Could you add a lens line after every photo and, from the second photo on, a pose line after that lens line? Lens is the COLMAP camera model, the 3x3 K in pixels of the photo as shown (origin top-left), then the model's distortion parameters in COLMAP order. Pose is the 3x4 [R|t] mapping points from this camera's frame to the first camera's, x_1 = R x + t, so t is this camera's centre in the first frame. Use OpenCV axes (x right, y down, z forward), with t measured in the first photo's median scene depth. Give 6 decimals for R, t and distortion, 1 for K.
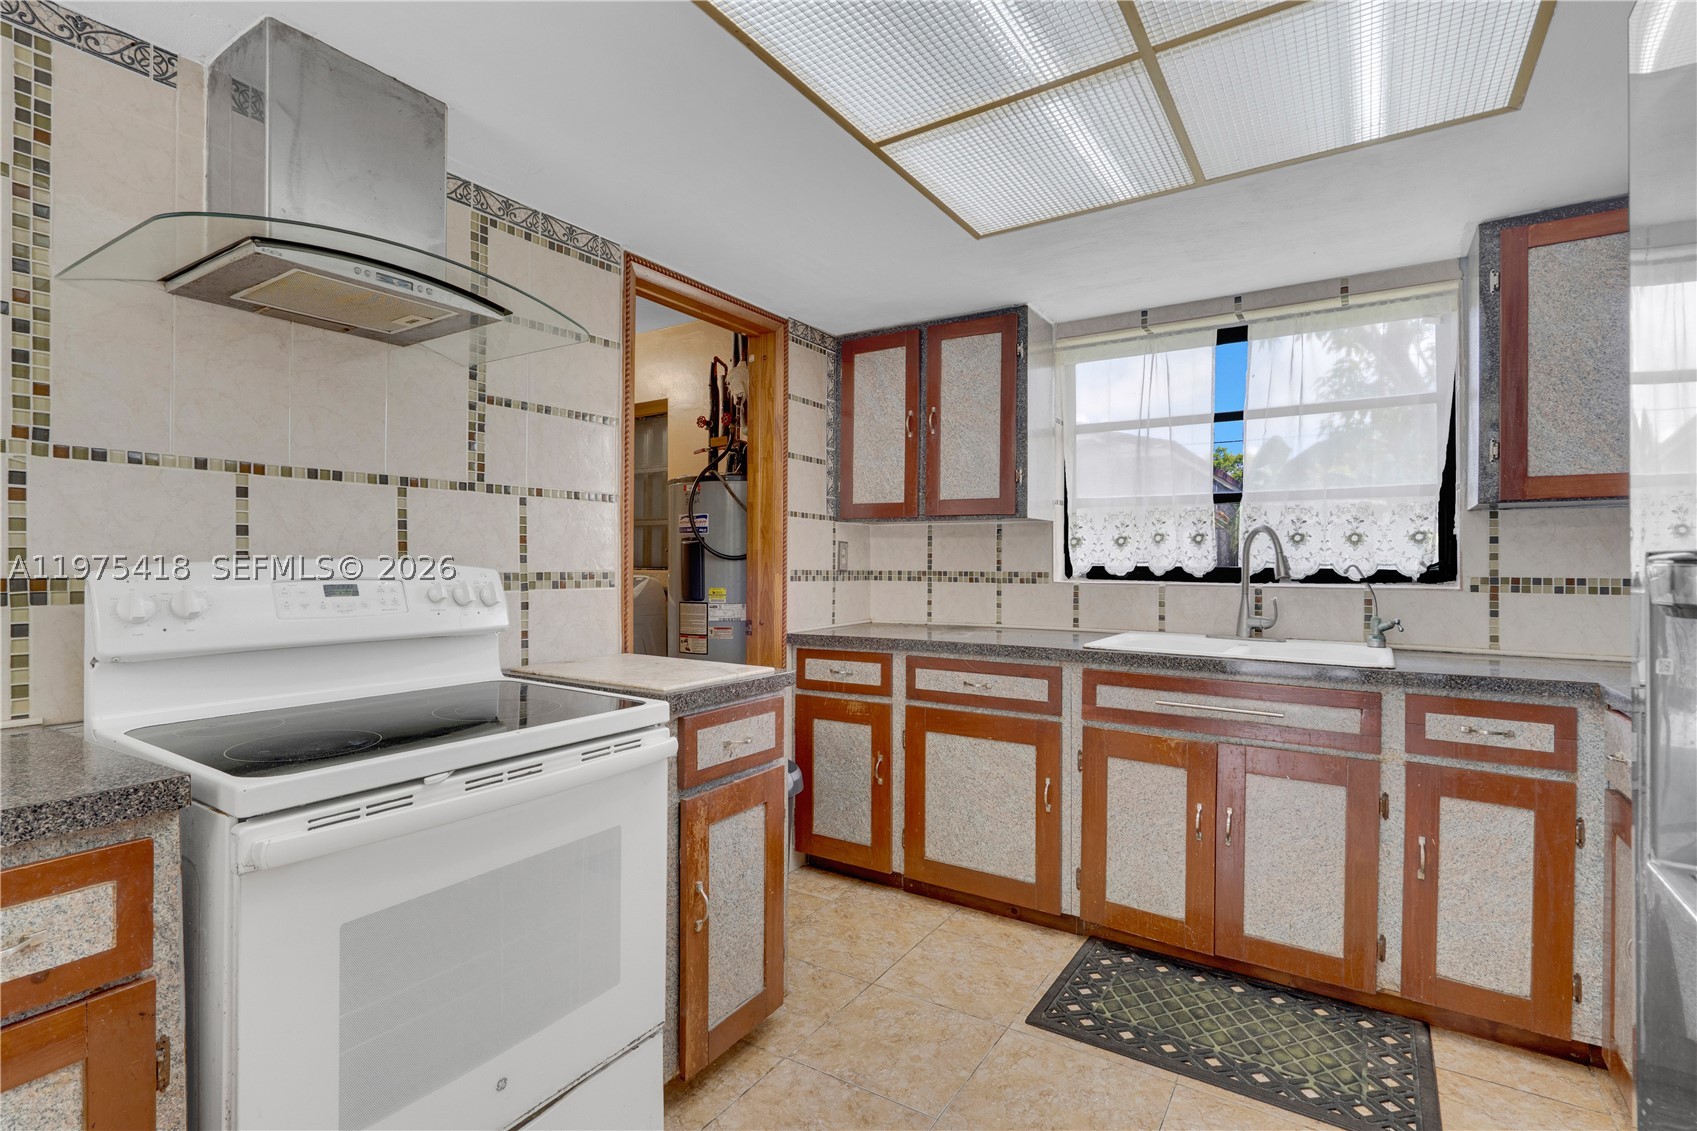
lens RADIAL K [[740.4, 0, 931.1], [0, 740.4, 559.1], [0, 0, 1]] dist [0.002087, 0.000263]
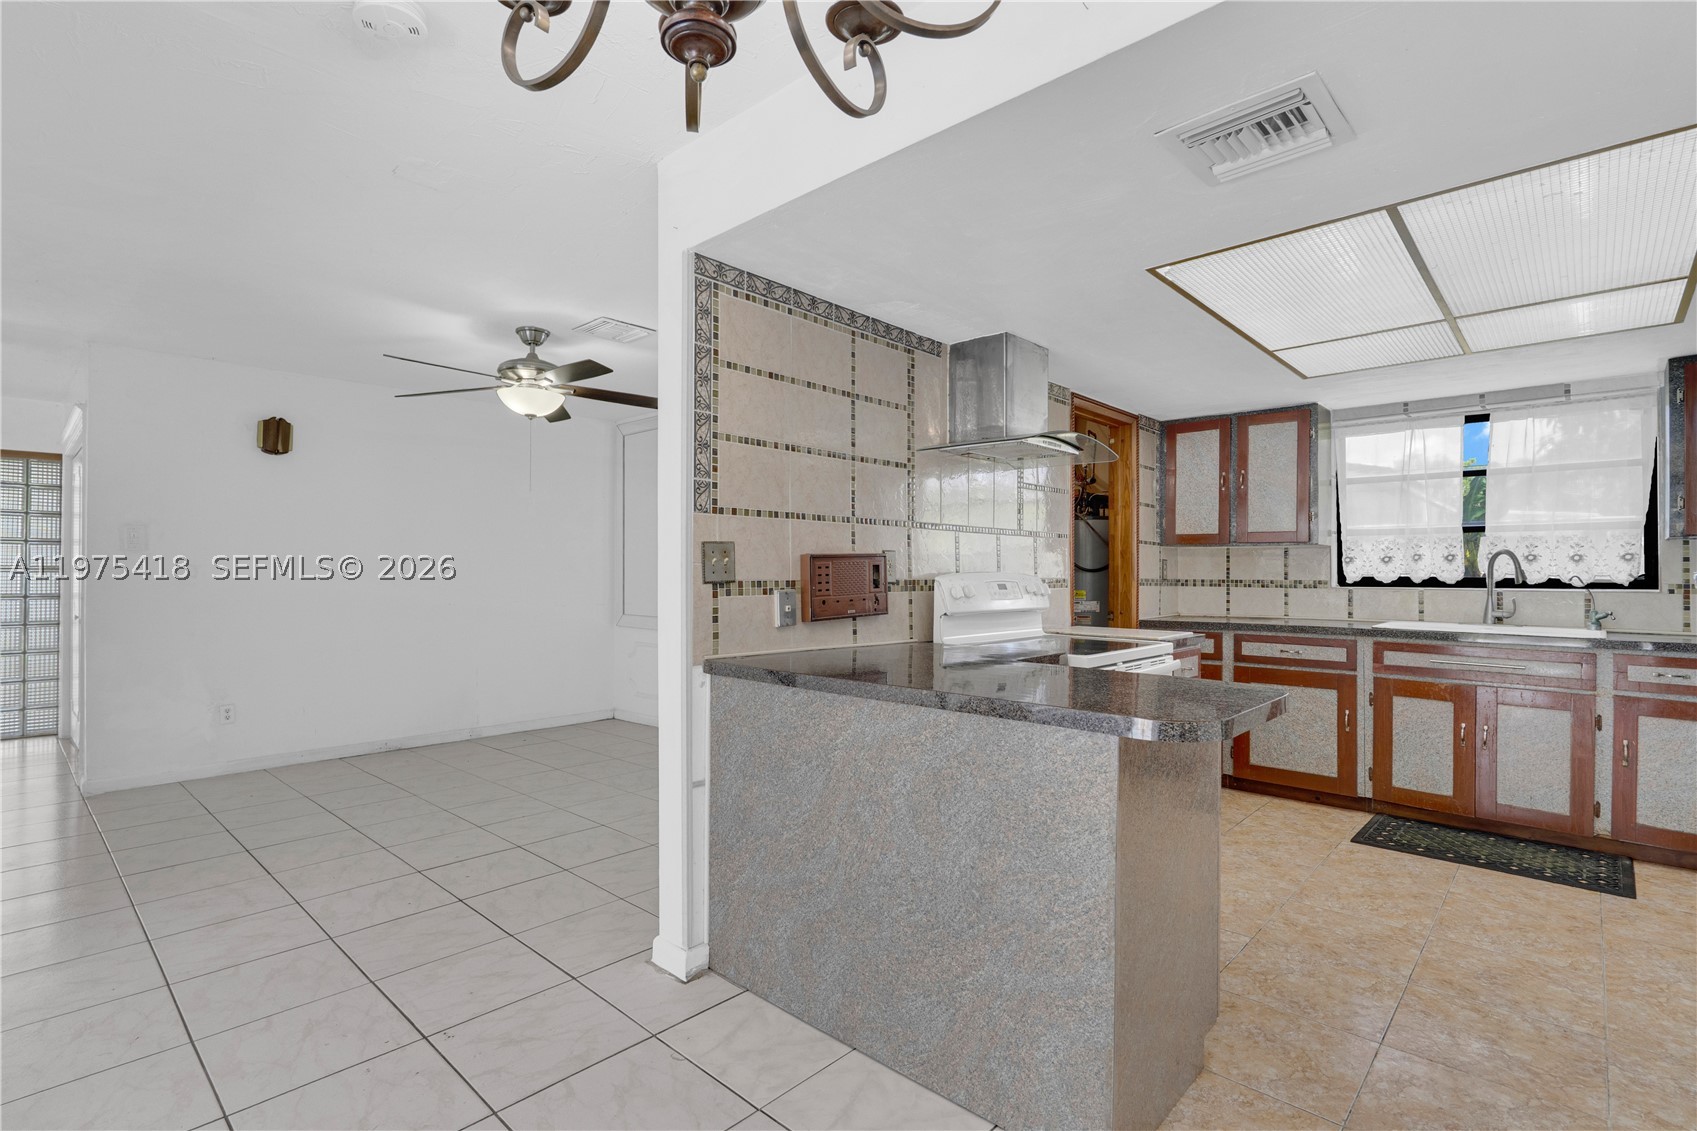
lens RADIAL K [[798.3, 0, 848.5], [0, 798.3, 565.5], [0, 0, 1]] dist [0.011888, -0.001145]
pose [[0.976158, -0.000972, -0.217061, -0.499728], [-0.000519, 0.999977, -0.006814, -0.001003], [0.217063, 0.006764, 0.976134, -0.888227]]
